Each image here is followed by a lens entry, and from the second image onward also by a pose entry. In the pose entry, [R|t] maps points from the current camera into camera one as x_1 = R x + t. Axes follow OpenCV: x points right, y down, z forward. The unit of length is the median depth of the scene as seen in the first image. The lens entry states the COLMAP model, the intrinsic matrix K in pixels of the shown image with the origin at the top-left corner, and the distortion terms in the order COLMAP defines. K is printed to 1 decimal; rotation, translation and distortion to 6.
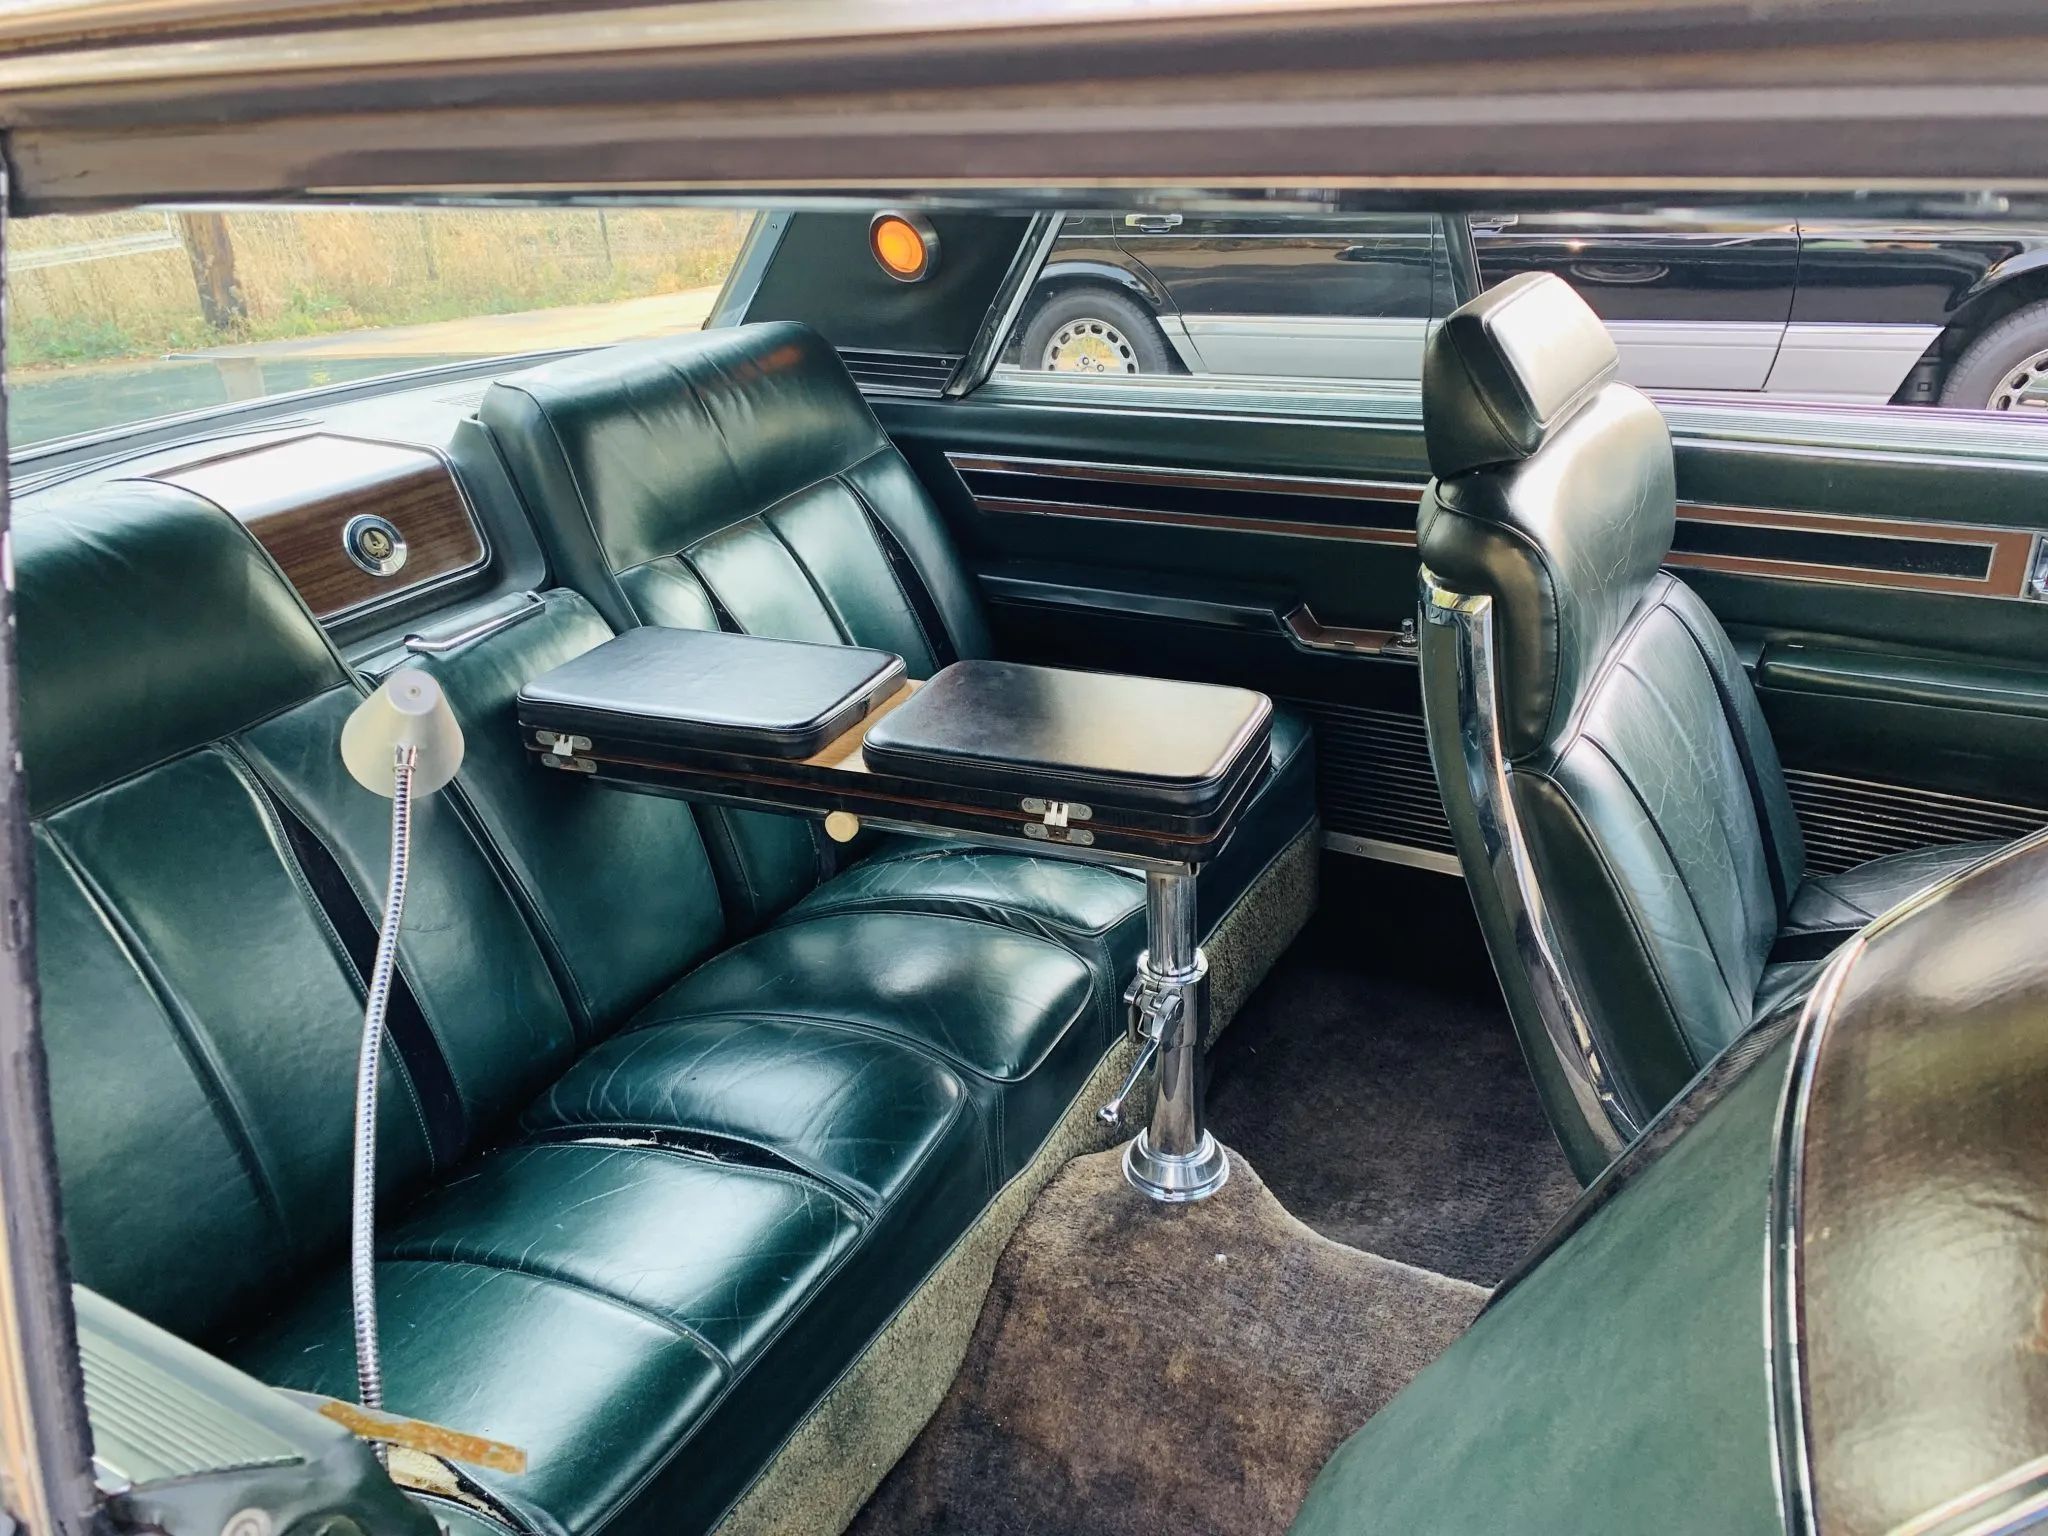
lens RADIAL K [[1568.6, 0, 1038.4], [0, 1568.6, 761.7], [0, 0, 1]] dist [0.017069, -0.015912]
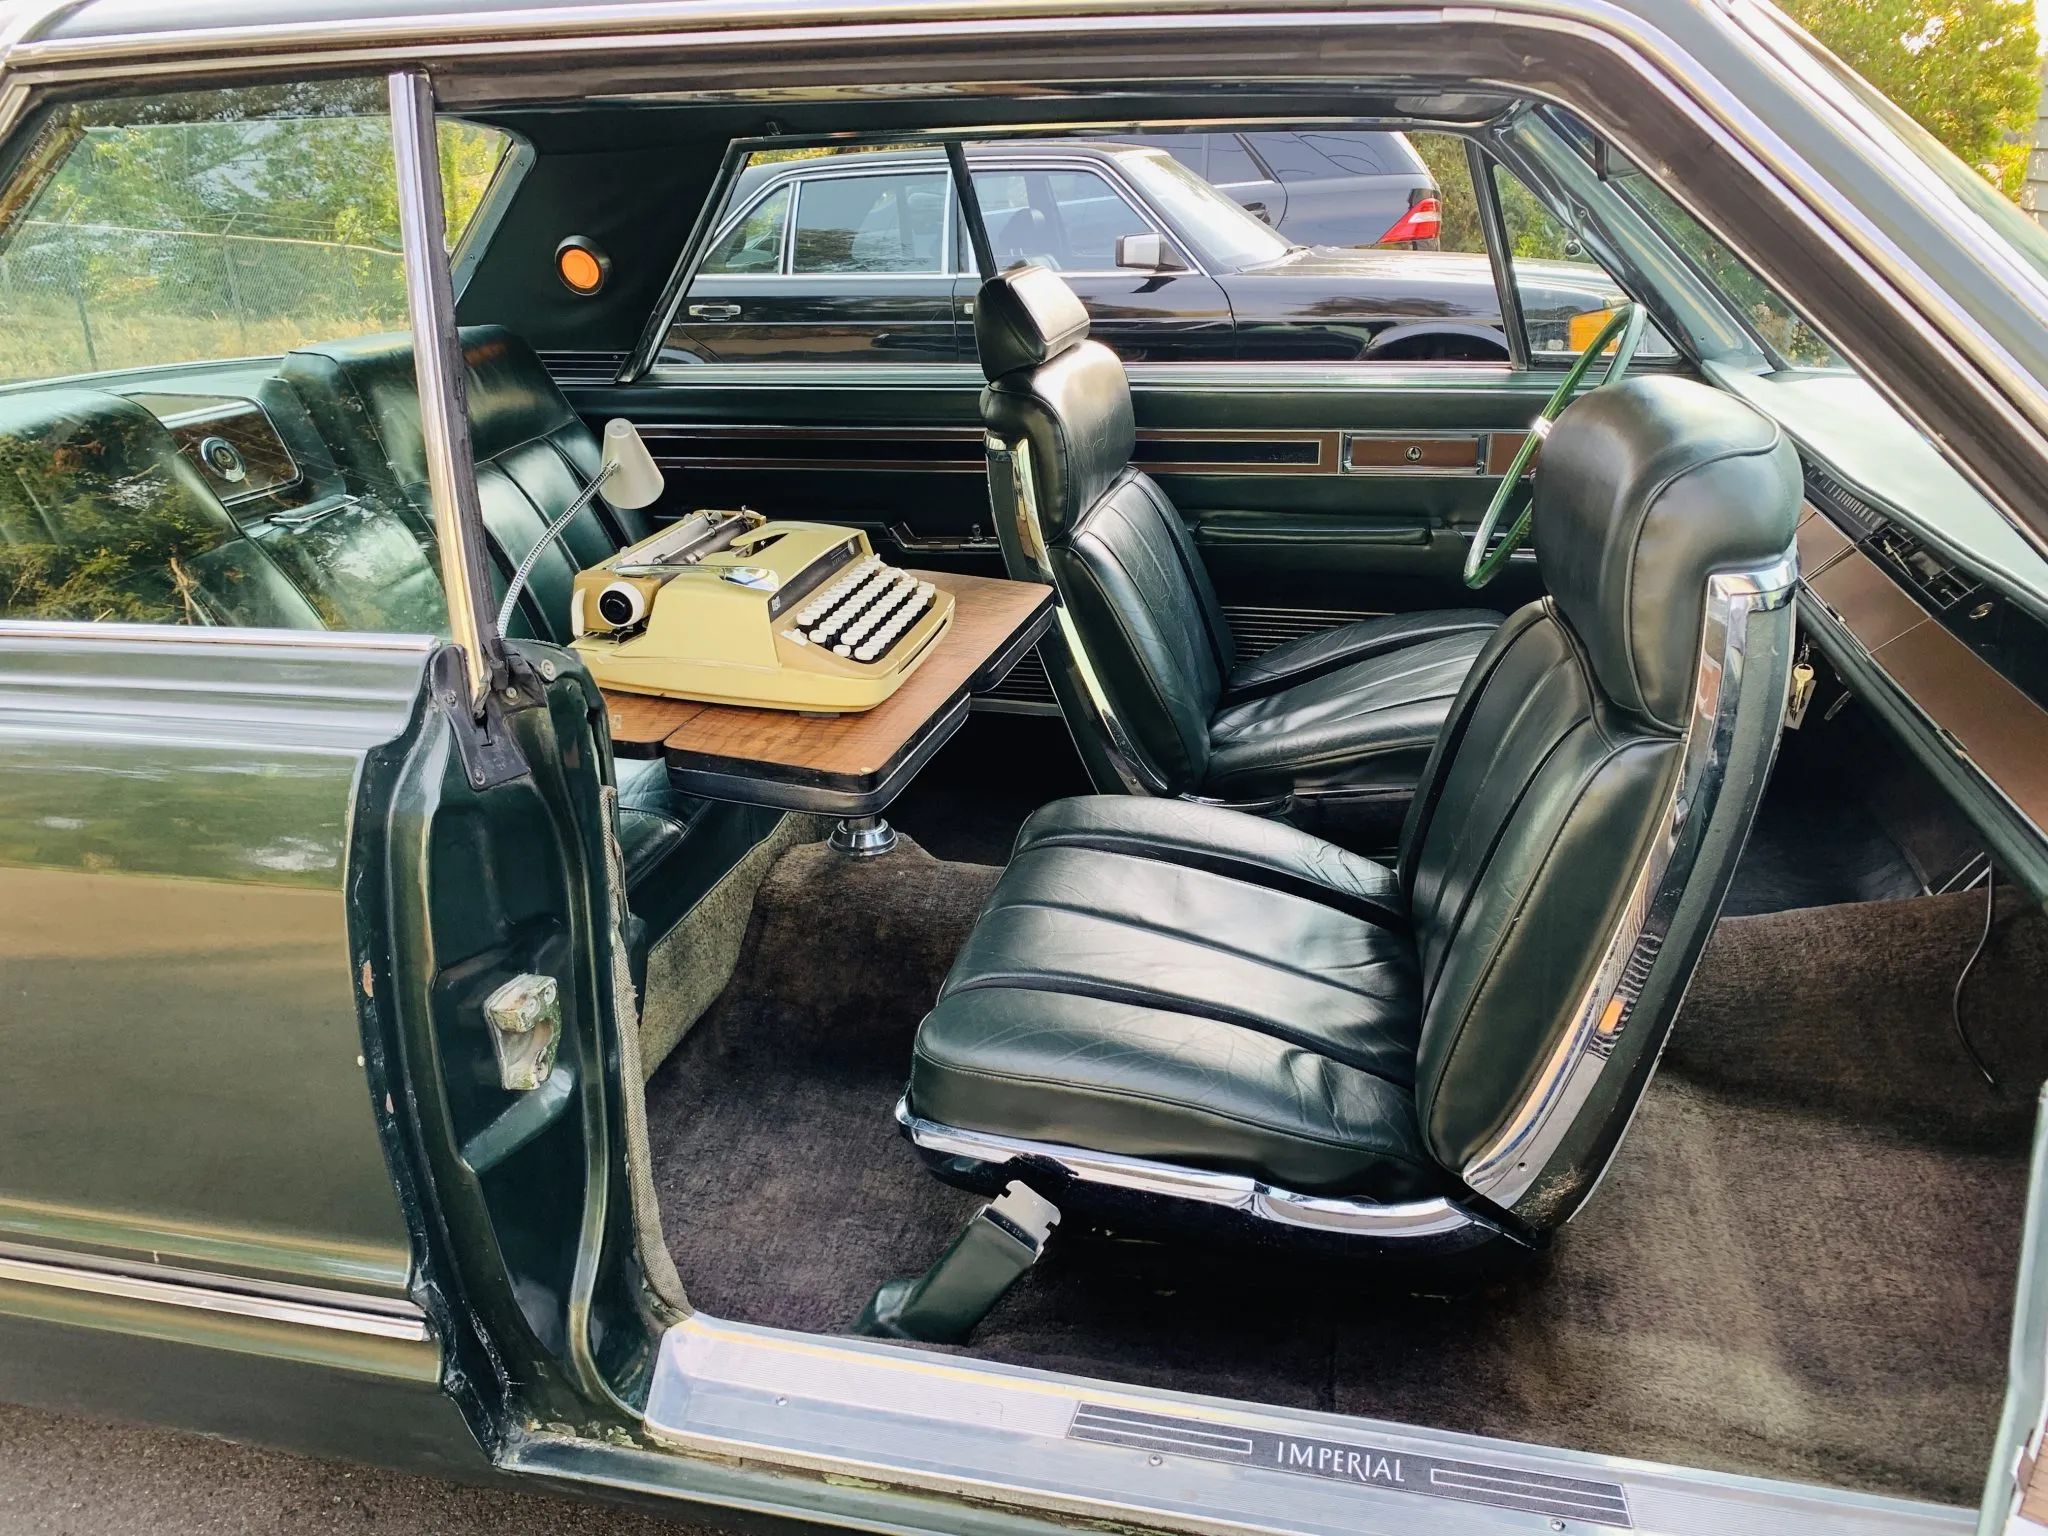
lens RADIAL K [[1568.6, 0, 1040.3], [0, 1568.6, 773.1], [0, 0, 1]] dist [0.017069, -0.015912]
pose [[0.956851, -0.075547, 0.280586, -0.147446], [0.095365, 0.993772, -0.057644, 0.262349], [-0.274483, 0.081915, 0.958096, -0.438149]]
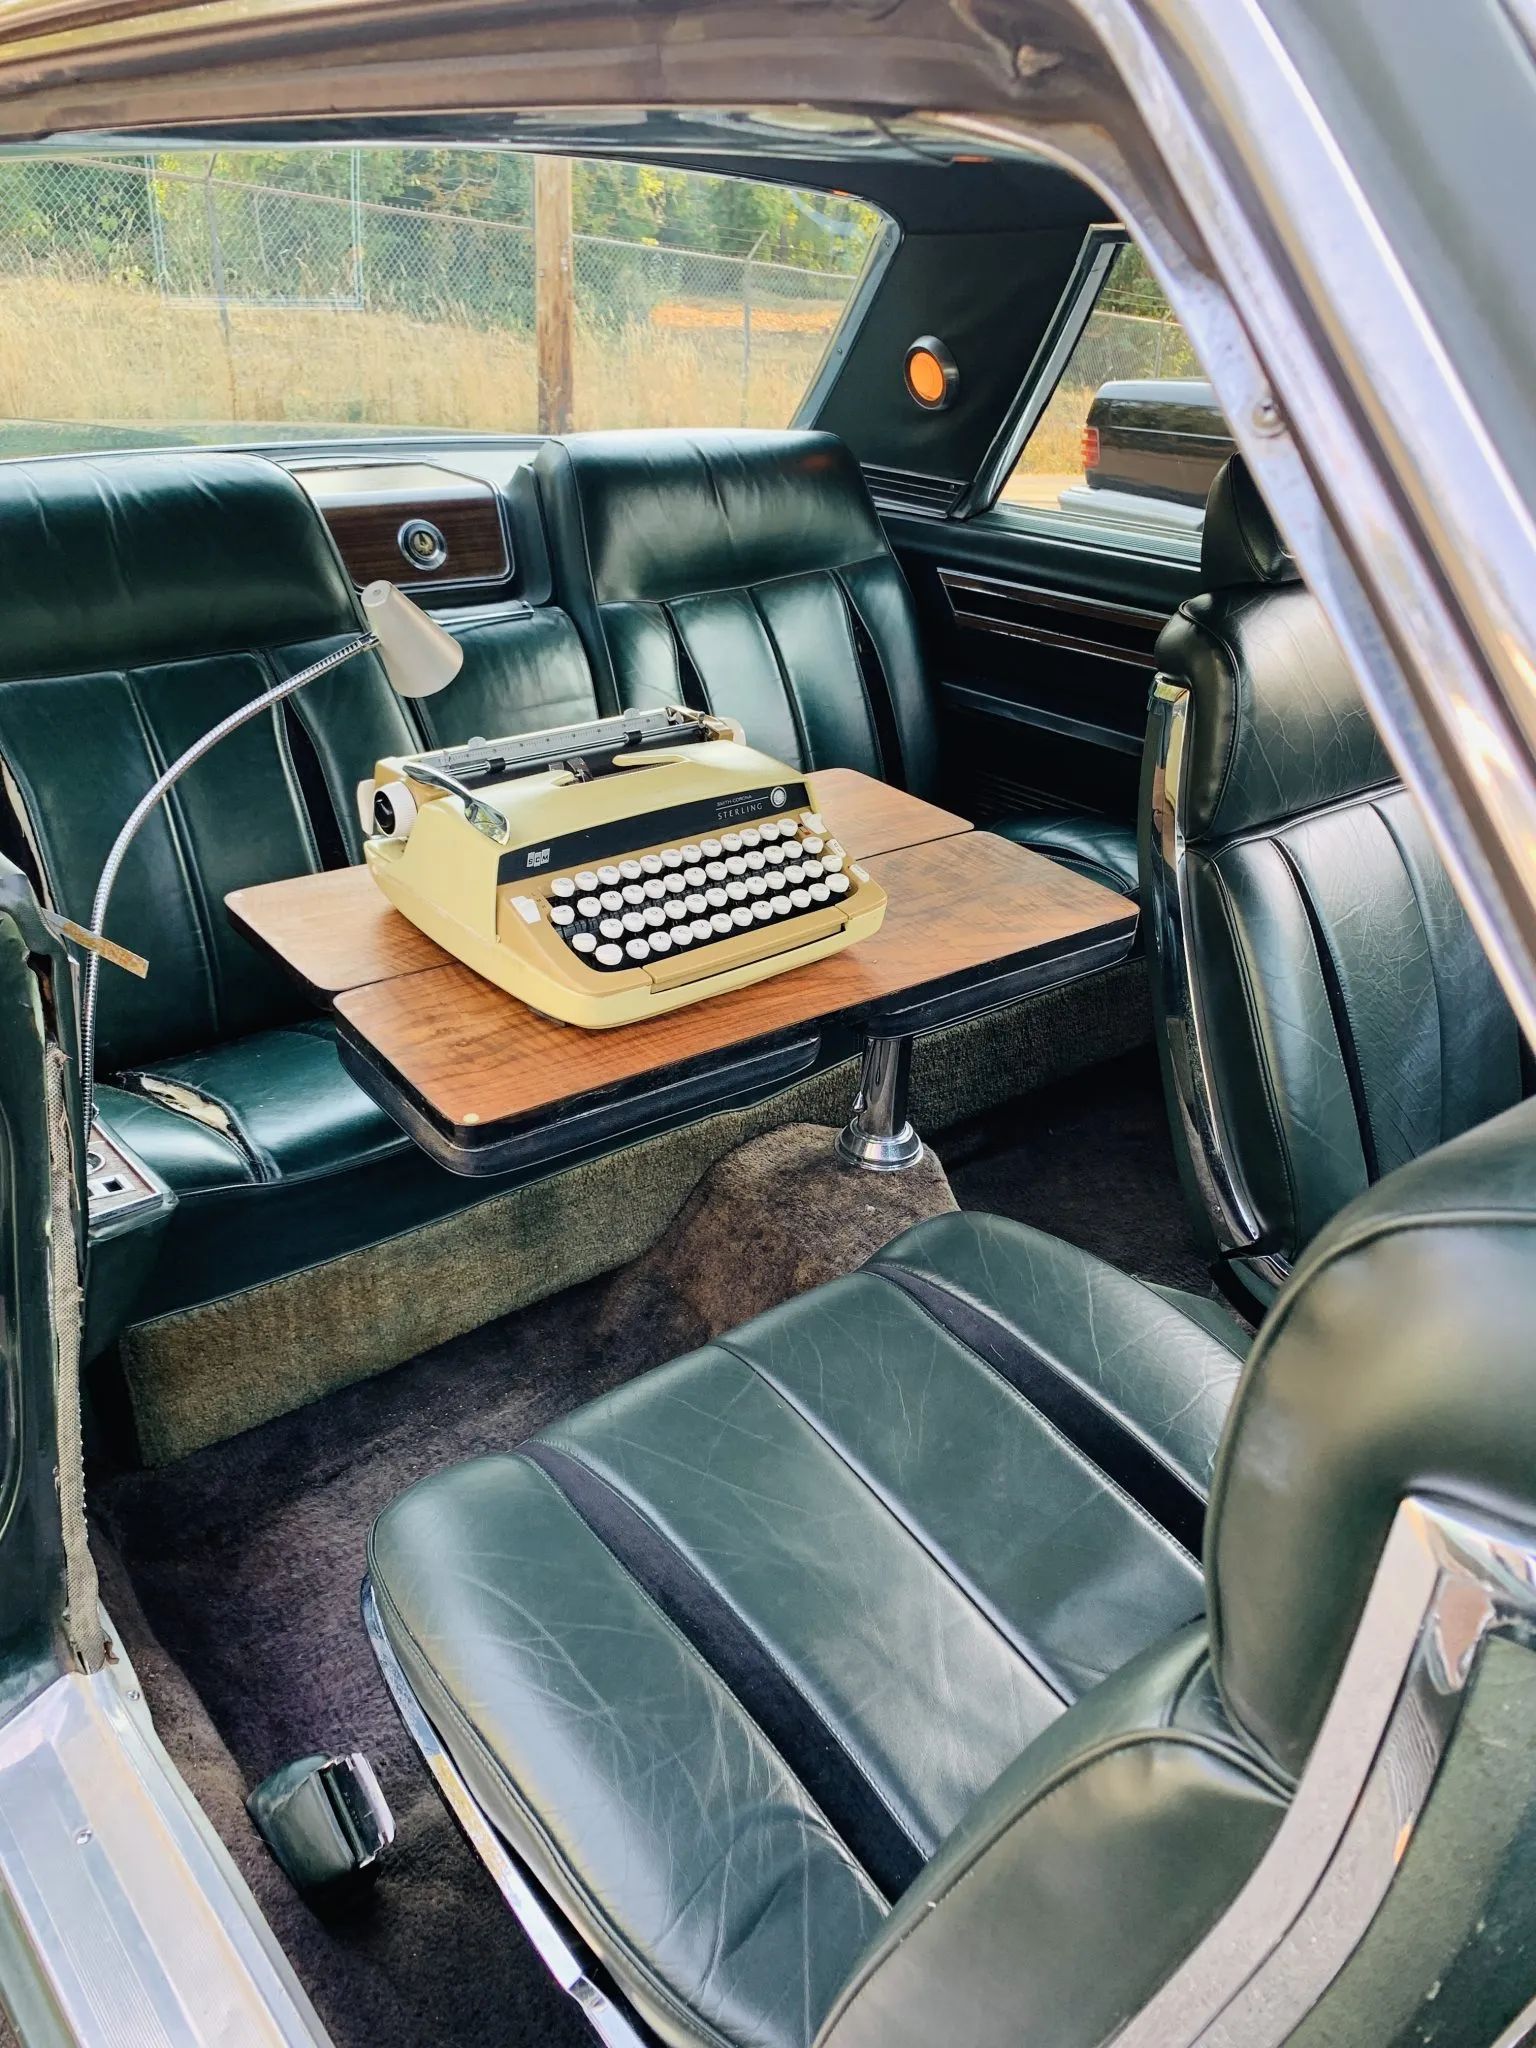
lens RADIAL K [[1568.6, 0, 760.7], [0, 1568.6, 1022.9], [0, 0, 1]] dist [0.017069, -0.015912]
pose [[0.929720, 0.228364, -0.288911, 0.290511], [-0.218288, 0.973576, 0.067090, 0.094099], [0.296598, 0.000691, 0.955002, -0.147679]]
